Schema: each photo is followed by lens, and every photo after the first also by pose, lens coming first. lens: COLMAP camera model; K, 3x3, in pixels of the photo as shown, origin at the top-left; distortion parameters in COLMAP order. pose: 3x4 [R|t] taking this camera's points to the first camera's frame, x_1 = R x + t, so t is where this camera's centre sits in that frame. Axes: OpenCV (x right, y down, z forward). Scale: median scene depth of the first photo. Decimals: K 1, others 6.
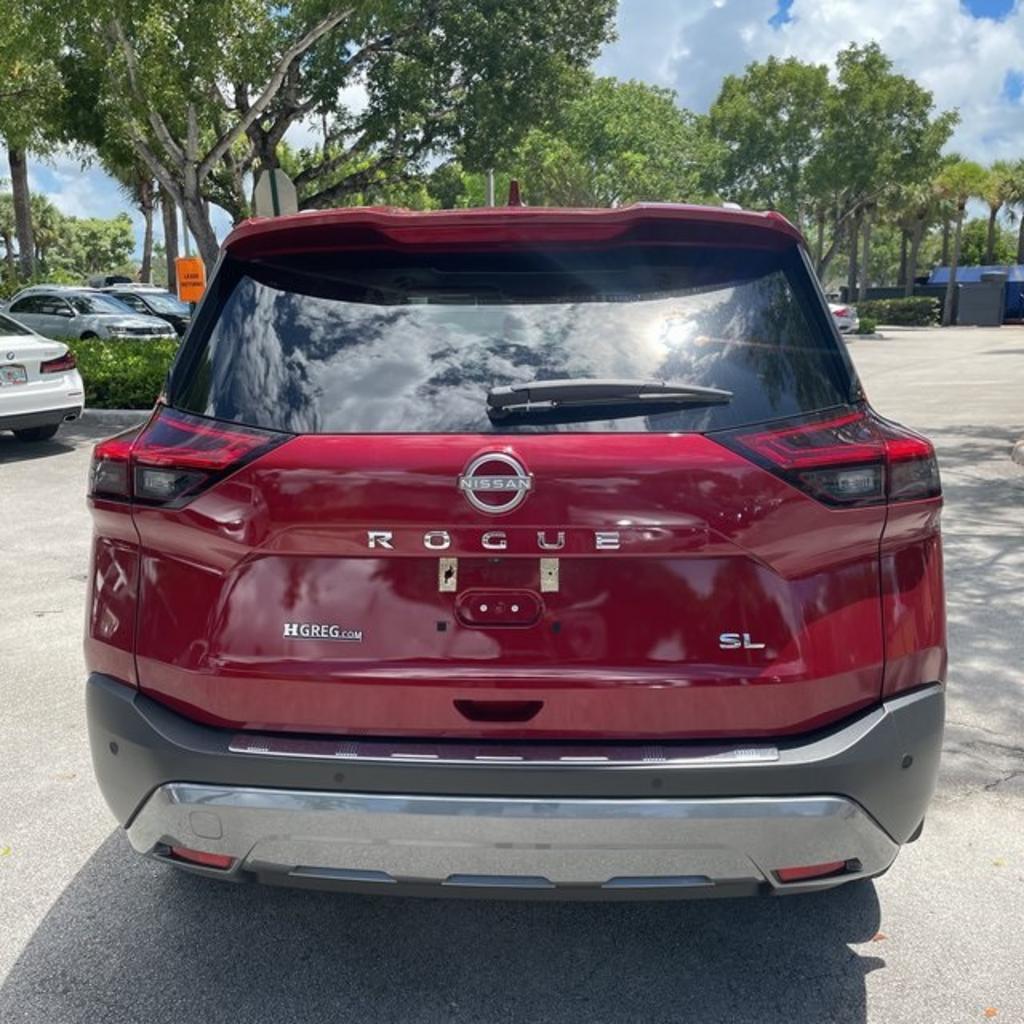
lens RADIAL K [[1017.8, 0, 498.0], [0, 1017.8, 509.8], [0, 0, 1]] dist [0.133882, -0.184951]
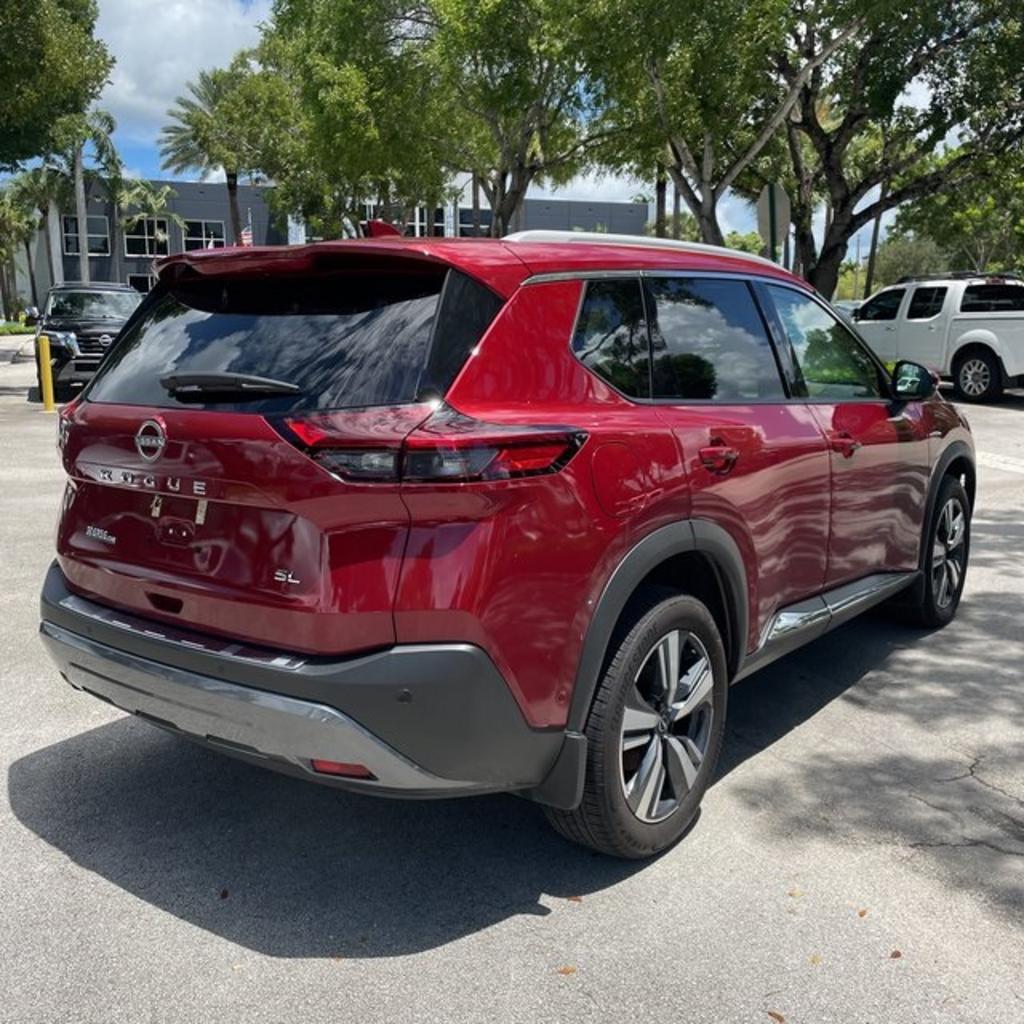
lens RADIAL K [[1030.1, 0, 512.0], [0, 1030.1, 512.0], [0, 0, 1]] dist [0.086278, -0.119291]
pose [[0.829402, 0.101831, -0.549293, 0.068464], [-0.106105, 0.994063, 0.024072, -0.000906], [0.548483, 0.038317, 0.835283, 0.003012]]
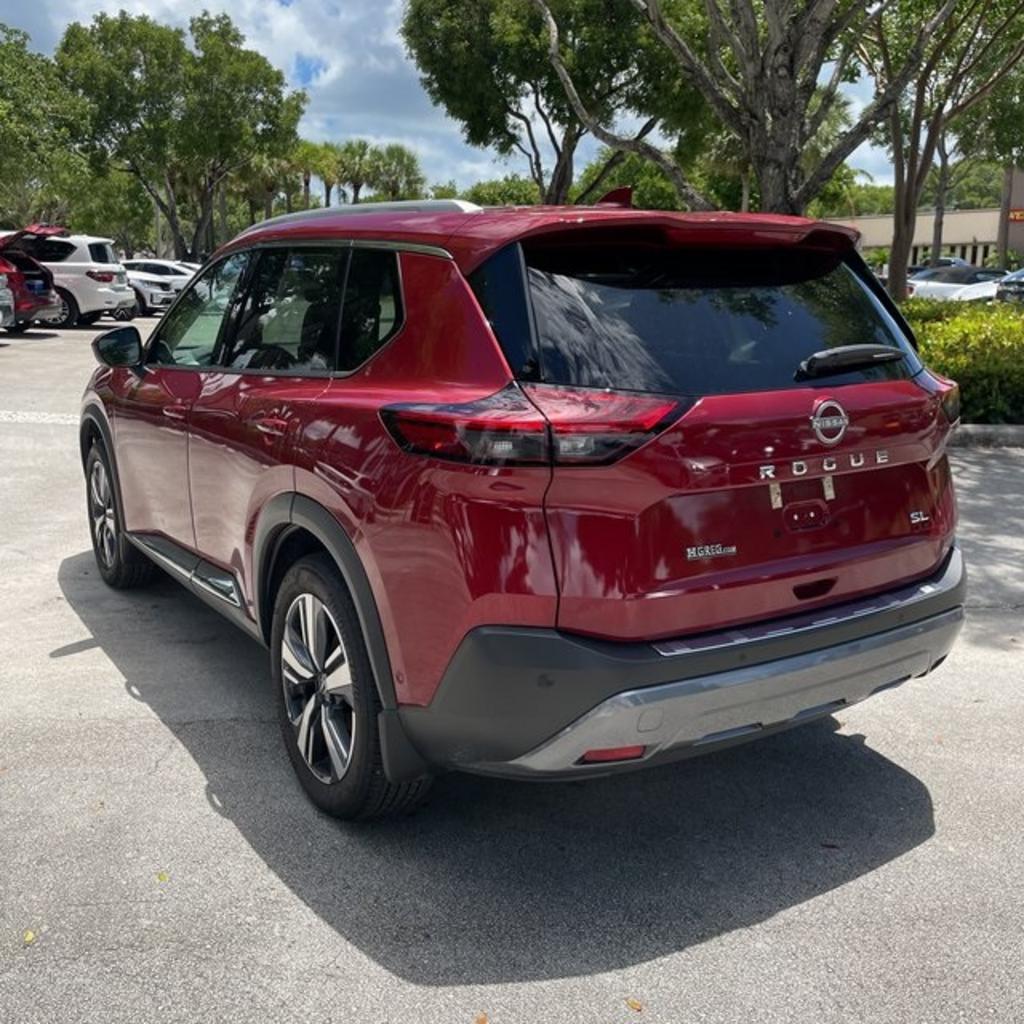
lens RADIAL K [[1030.1, 0, 512.0], [0, 1030.1, 512.0], [0, 0, 1]] dist [0.086278, -0.119291]
pose [[0.810049, -0.117457, 0.574478, -0.065068], [0.098692, 0.993066, 0.063879, -0.002107], [-0.577997, 0.004951, 0.816024, 0.005392]]
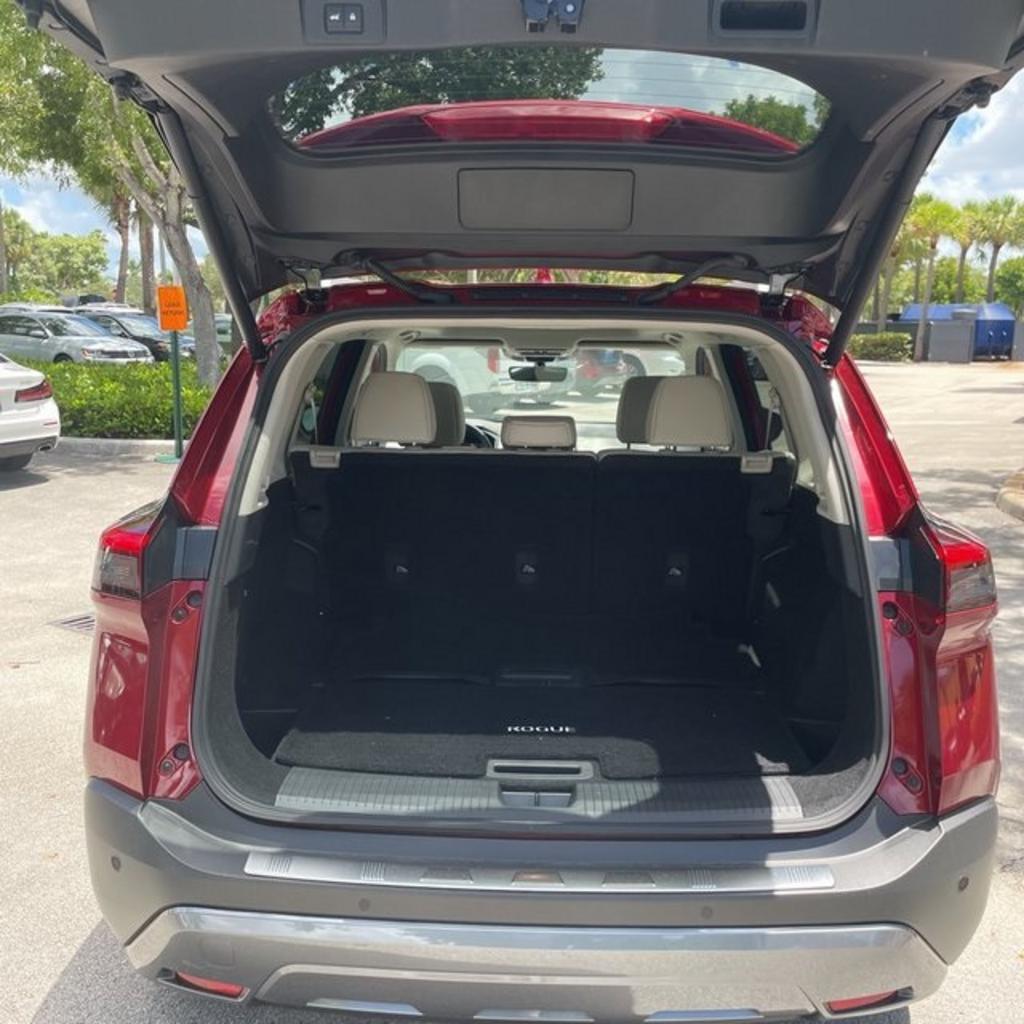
lens RADIAL K [[1018.9, 0, 512.0], [0, 1018.9, 512.0], [0, 0, 1]] dist [0.137706, -0.184096]
pose [[0.999204, 0.013001, 0.037715, -0.004001], [-0.012184, 0.999688, -0.021802, -0.004815], [-0.037987, 0.021325, 0.999051, 0.003458]]
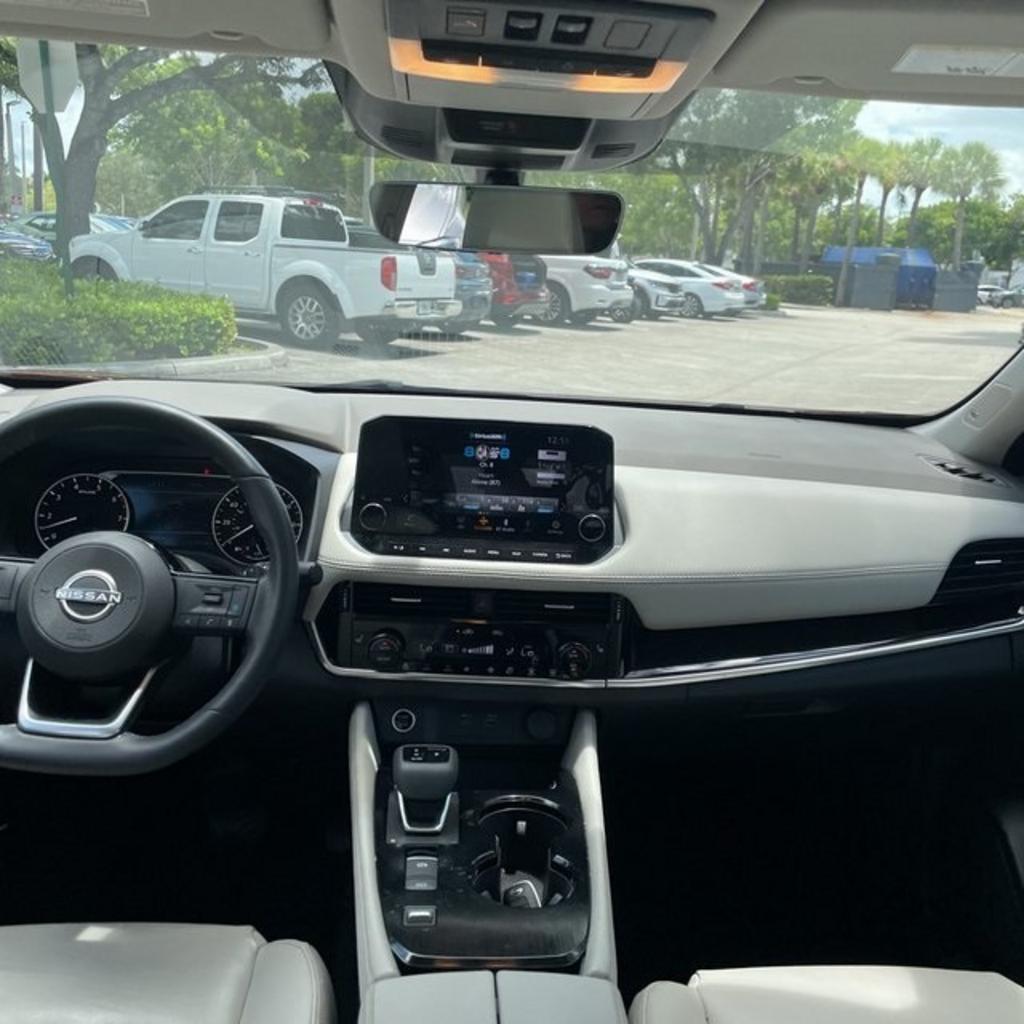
lens RADIAL K [[1030.1, 0, 512.0], [0, 1030.1, 512.0], [0, 0, 1]] dist [0.086278, -0.119291]
pose [[0.989868, 0.035623, 0.137452, 0.000571], [-0.041469, 0.998343, 0.039904, -0.018303], [-0.135803, -0.045199, 0.989704, 0.110432]]
